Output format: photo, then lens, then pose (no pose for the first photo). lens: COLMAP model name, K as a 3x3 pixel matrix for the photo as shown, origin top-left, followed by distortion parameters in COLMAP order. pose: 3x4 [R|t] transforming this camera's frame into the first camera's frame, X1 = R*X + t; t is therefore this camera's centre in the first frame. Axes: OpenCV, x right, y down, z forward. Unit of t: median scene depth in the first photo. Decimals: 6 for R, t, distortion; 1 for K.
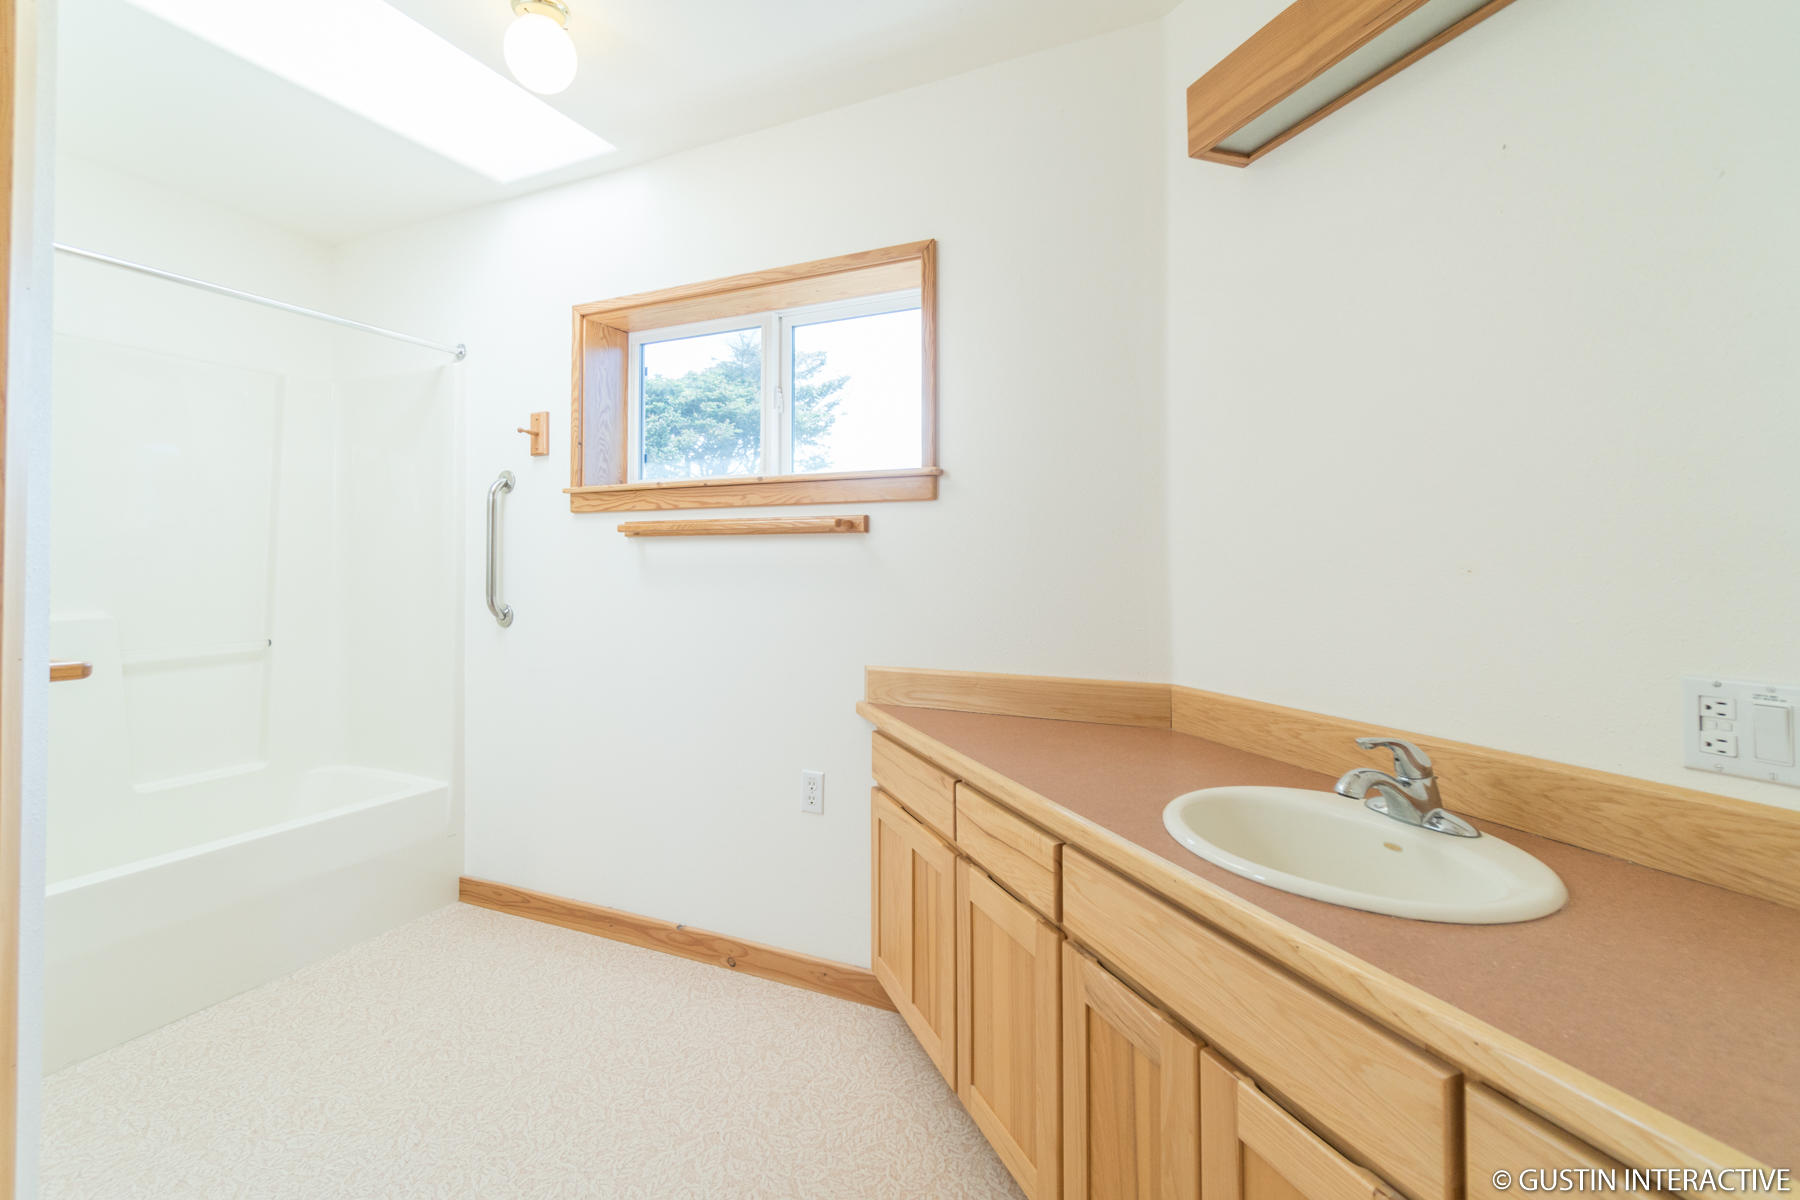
lens RADIAL K [[772.0, 0, 955.1], [0, 772.0, 567.0], [0, 0, 1]] dist [-0.004680, 0.000144]
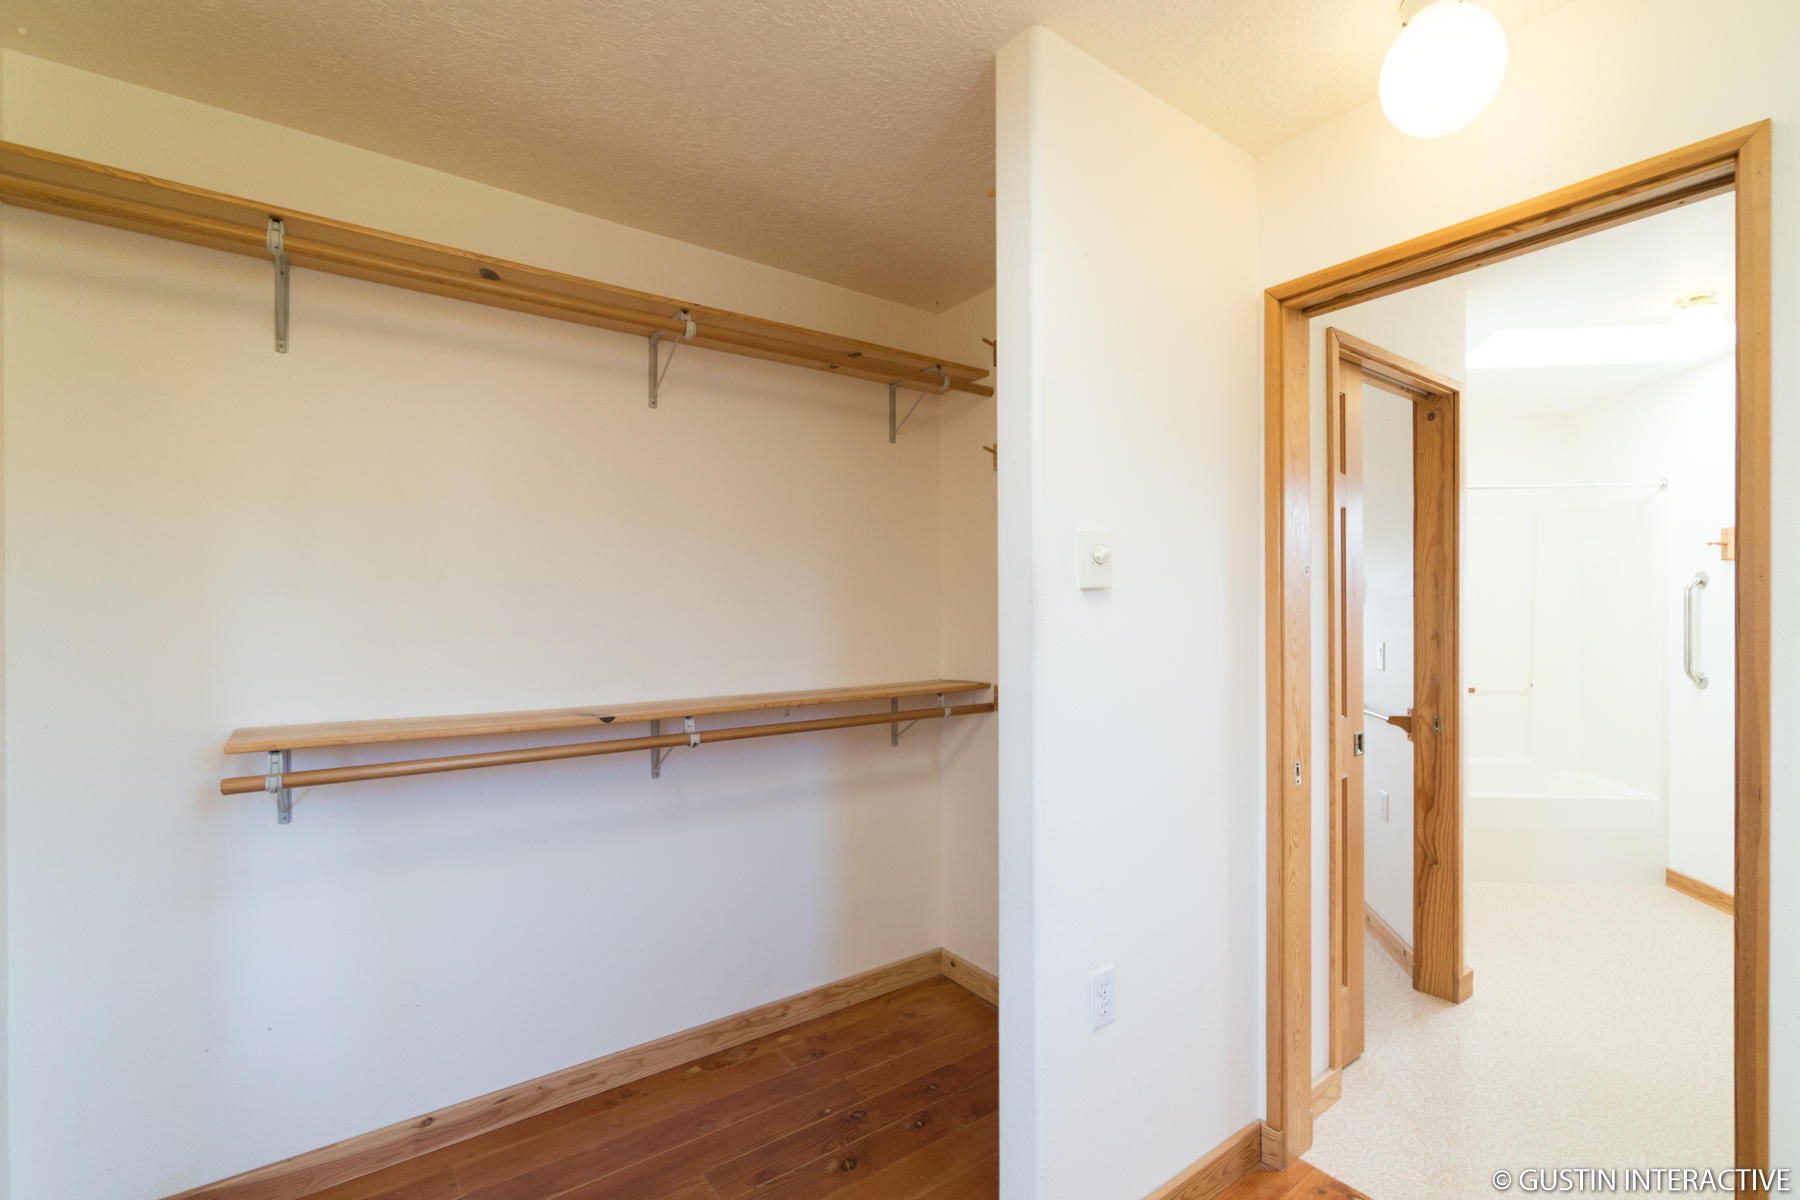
lens RADIAL K [[772.0, 0, 903.8], [0, 772.0, 610.0], [0, 0, 1]] dist [-0.004680, 0.000144]
pose [[0.159795, -0.009384, -0.987106, 0.509187], [0.007410, 0.999938, -0.008306, -0.059009], [0.987122, -0.005987, 0.159855, -0.574035]]
